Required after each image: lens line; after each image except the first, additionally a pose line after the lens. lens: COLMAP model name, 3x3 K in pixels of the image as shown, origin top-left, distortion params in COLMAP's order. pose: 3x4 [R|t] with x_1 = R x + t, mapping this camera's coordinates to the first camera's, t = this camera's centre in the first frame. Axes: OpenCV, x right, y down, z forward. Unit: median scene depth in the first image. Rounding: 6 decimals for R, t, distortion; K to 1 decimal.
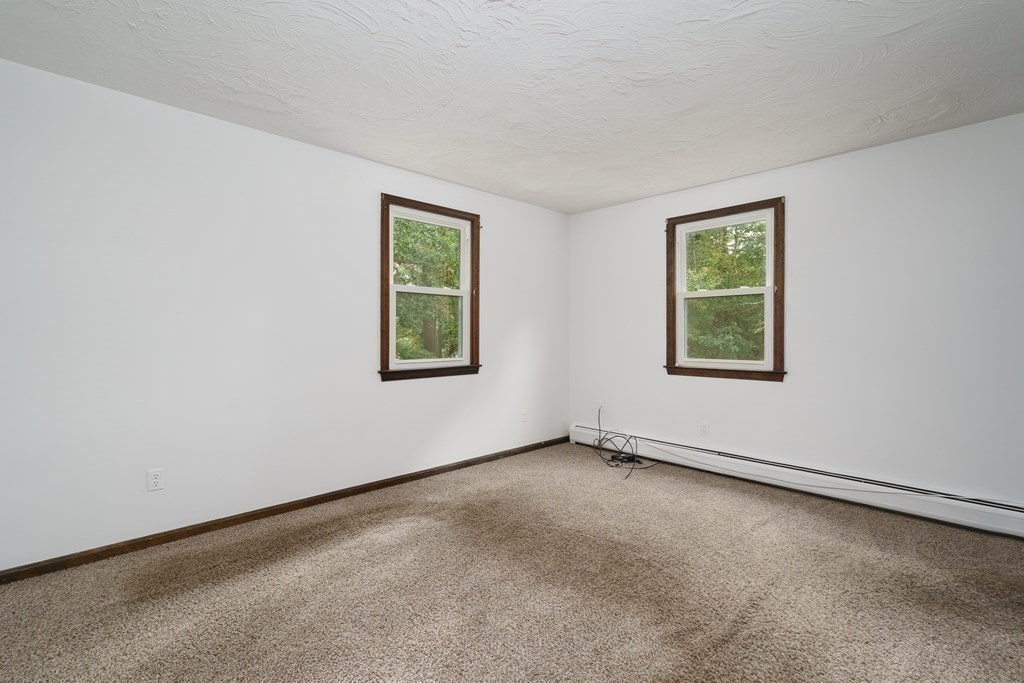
lens RADIAL K [[468.6, 0, 512.4], [0, 468.6, 333.2], [0, 0, 1]] dist [-0.000359, 0.000175]
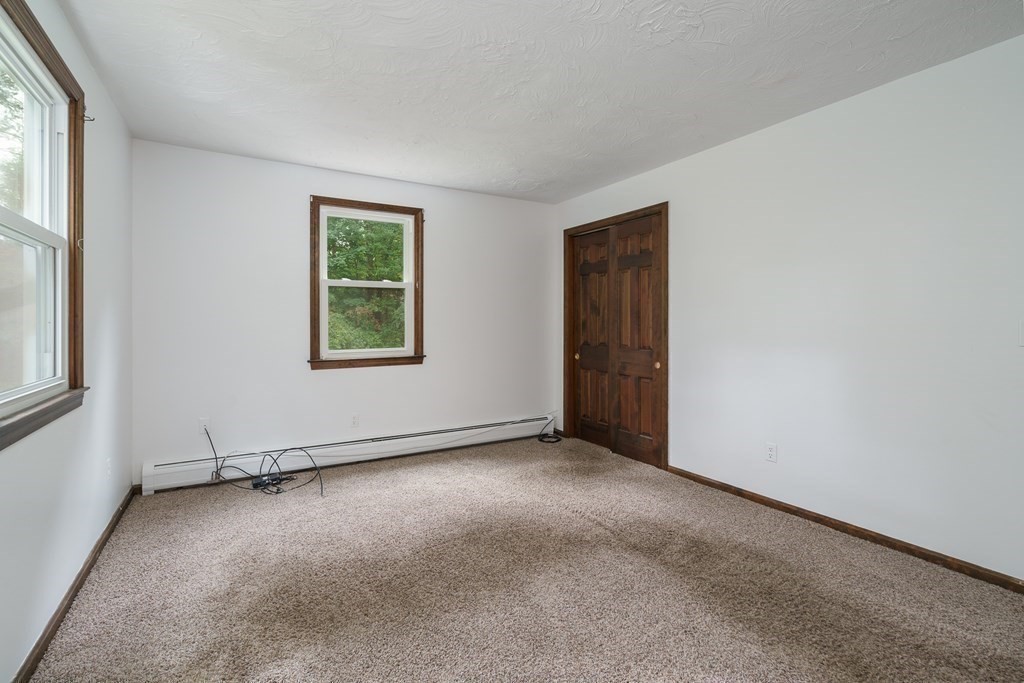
lens RADIAL K [[472.3, 0, 512.0], [0, 472.3, 322.8], [0, 0, 1]] dist [0.001053, 0.000097]
pose [[0.226117, -0.003647, 0.974093, -0.508615], [0.000975, 0.999993, 0.003517, -0.004993], [-0.974100, 0.000154, 0.226119, 0.470719]]
